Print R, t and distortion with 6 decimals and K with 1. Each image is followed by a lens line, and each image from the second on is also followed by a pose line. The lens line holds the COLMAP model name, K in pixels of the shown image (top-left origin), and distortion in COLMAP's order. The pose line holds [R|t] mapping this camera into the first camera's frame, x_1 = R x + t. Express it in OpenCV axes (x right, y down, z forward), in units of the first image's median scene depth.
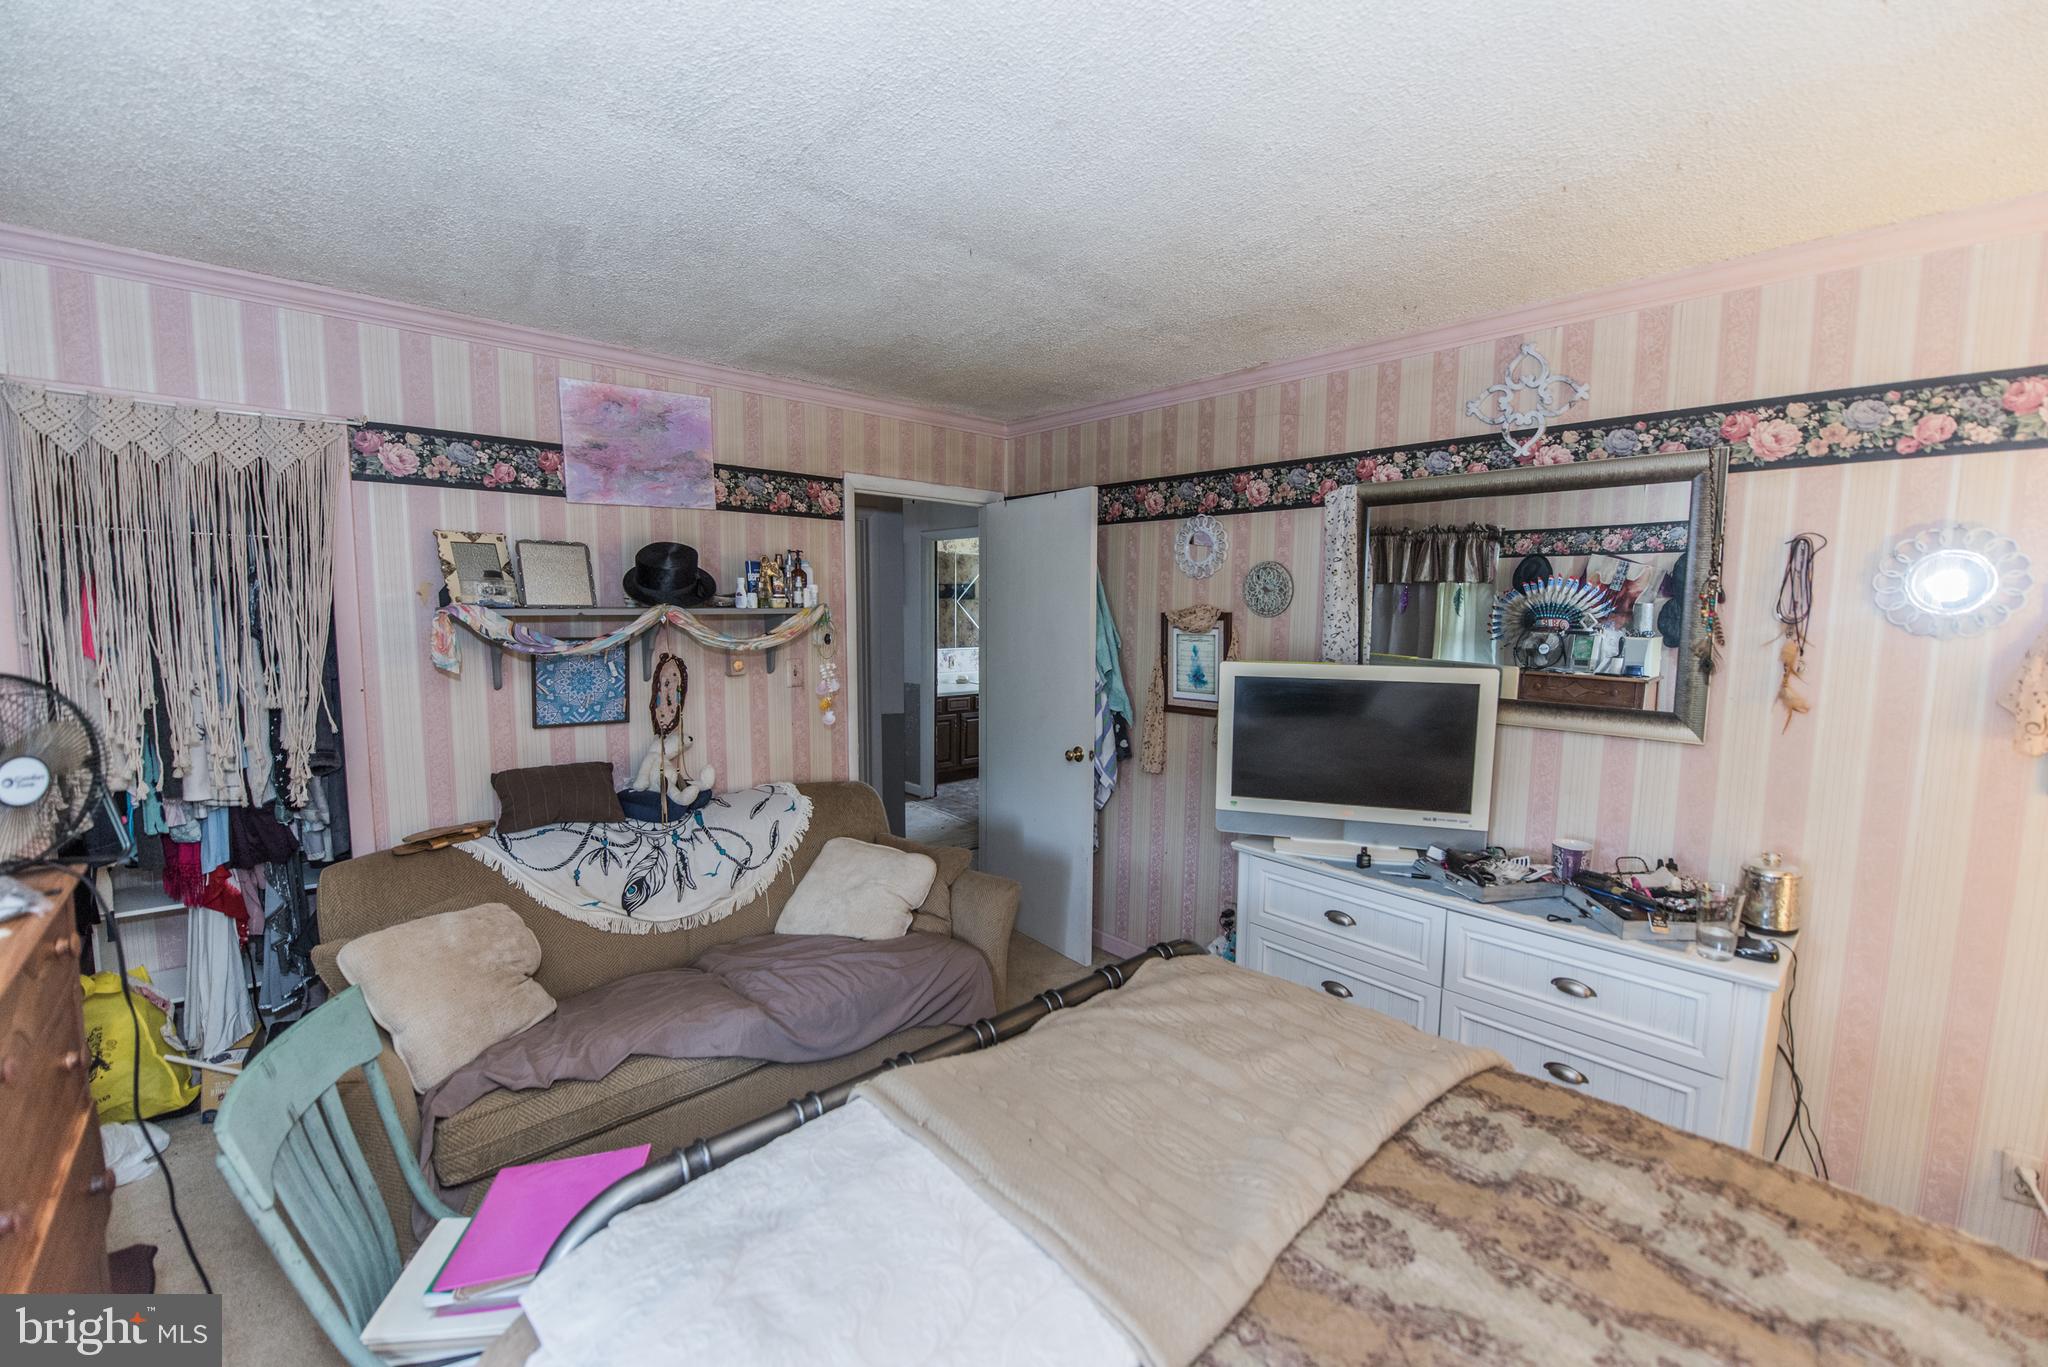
lens RADIAL K [[835.0, 0, 1020.7], [0, 835.0, 686.2], [0, 0, 1]] dist [-0.015042, -0.001757]
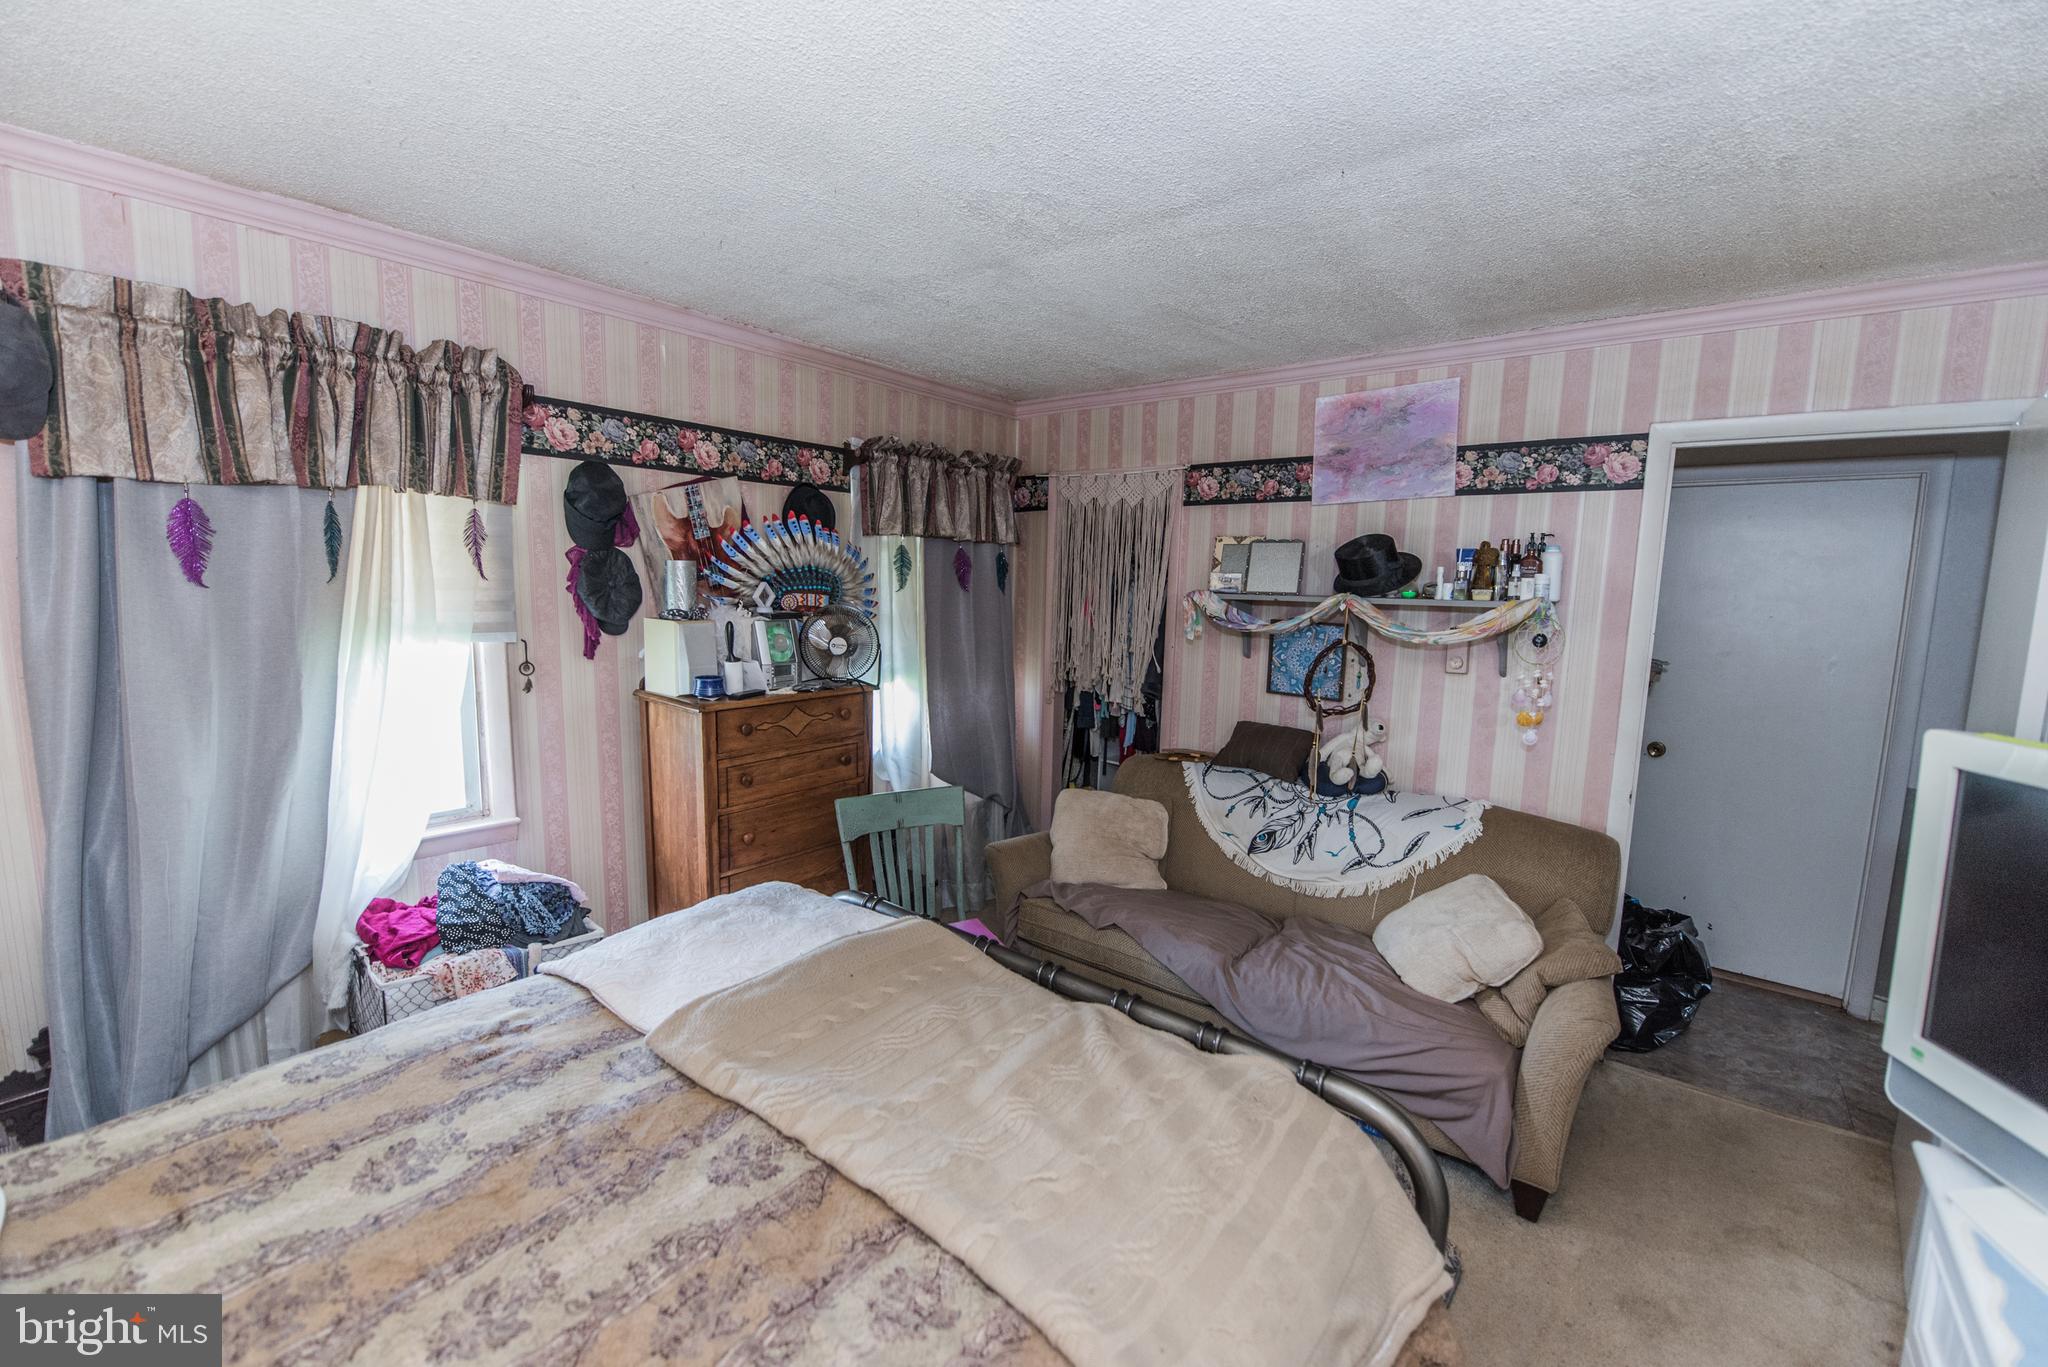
lens RADIAL K [[835.0, 0, 1020.5], [0, 835.0, 686.6], [0, 0, 1]] dist [-0.015042, -0.001757]
pose [[0.144709, 0.113797, -0.982909, 0.544353], [-0.123610, 0.987662, 0.096149, -0.029762], [0.981723, 0.107584, 0.156990, 0.418189]]
